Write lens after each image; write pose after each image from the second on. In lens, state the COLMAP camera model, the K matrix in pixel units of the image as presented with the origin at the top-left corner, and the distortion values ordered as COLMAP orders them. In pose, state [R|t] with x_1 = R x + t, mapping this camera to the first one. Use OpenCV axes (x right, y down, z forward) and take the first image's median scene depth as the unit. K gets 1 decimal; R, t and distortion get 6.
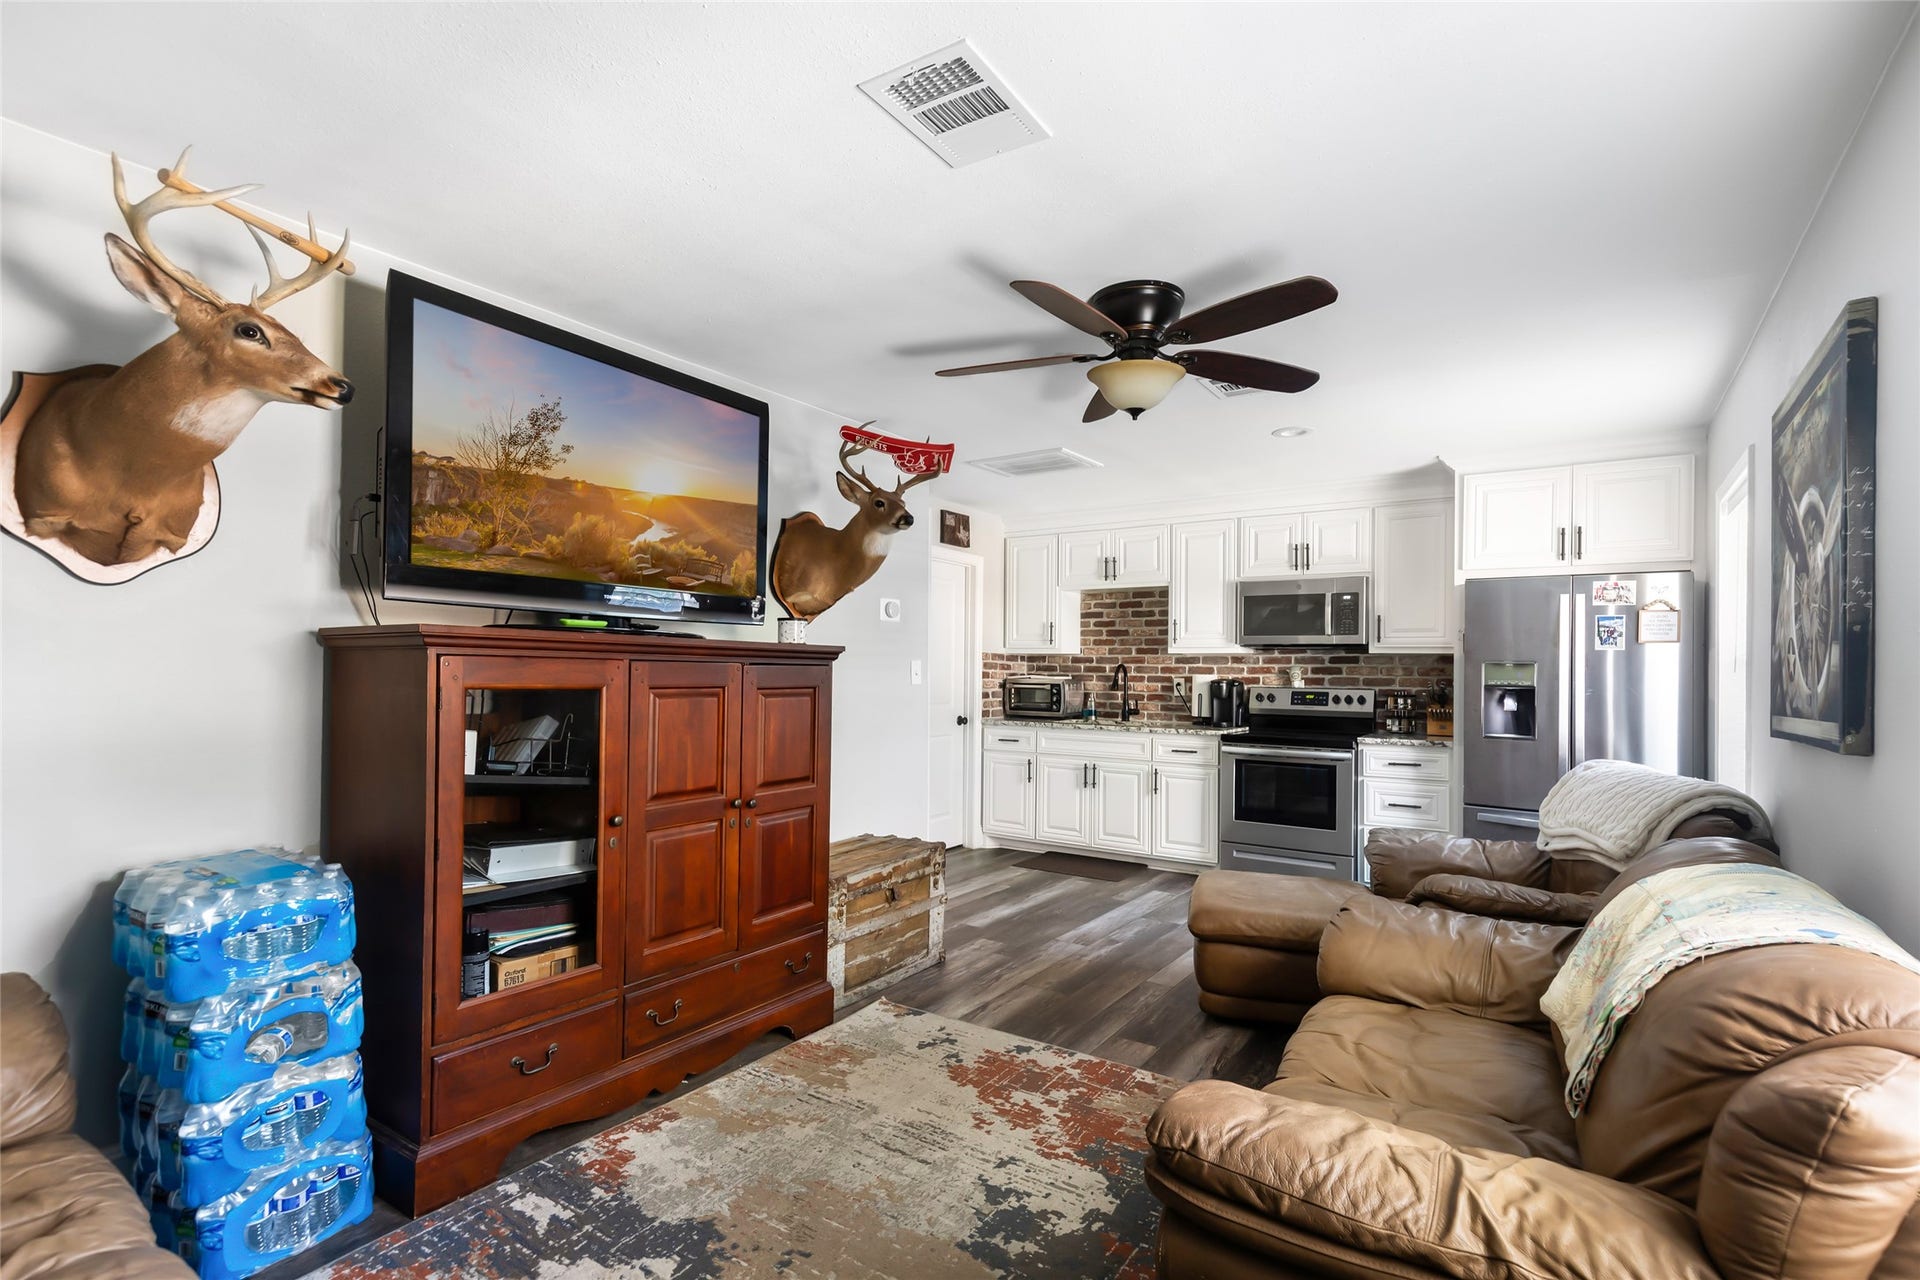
lens RADIAL K [[905.9, 0, 960.8], [0, 905.9, 640.8], [0, 0, 1]] dist [0.004527, 0.001128]
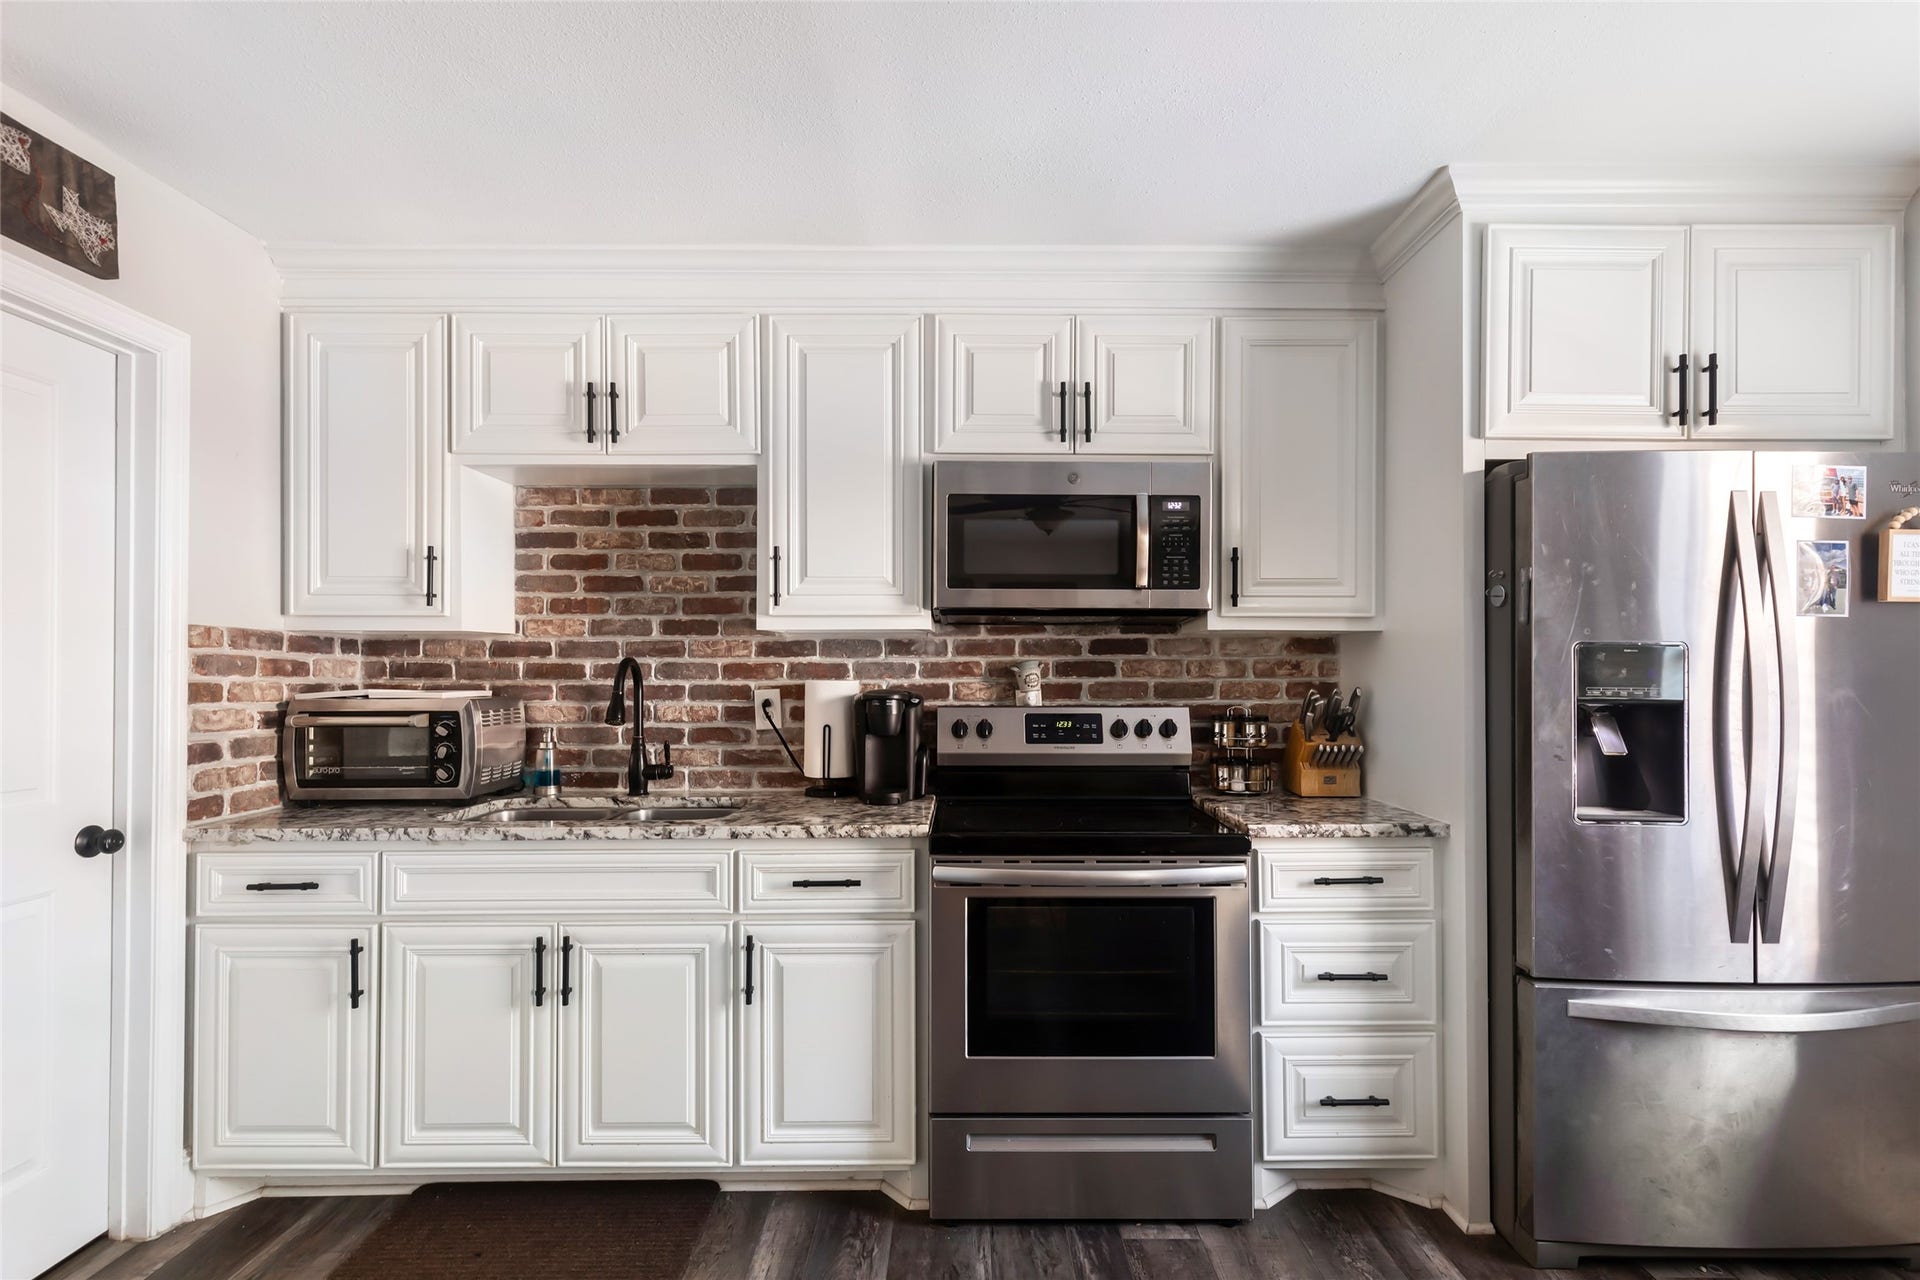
lens RADIAL K [[905.9, 0, 960.9], [0, 905.9, 665.1], [0, 0, 1]] dist [0.004527, 0.001128]
pose [[0.821192, -0.007998, 0.570596, 0.073173], [-0.007761, 0.999653, 0.025181, 0.019242], [-0.570599, -0.025107, 0.820845, 0.633206]]
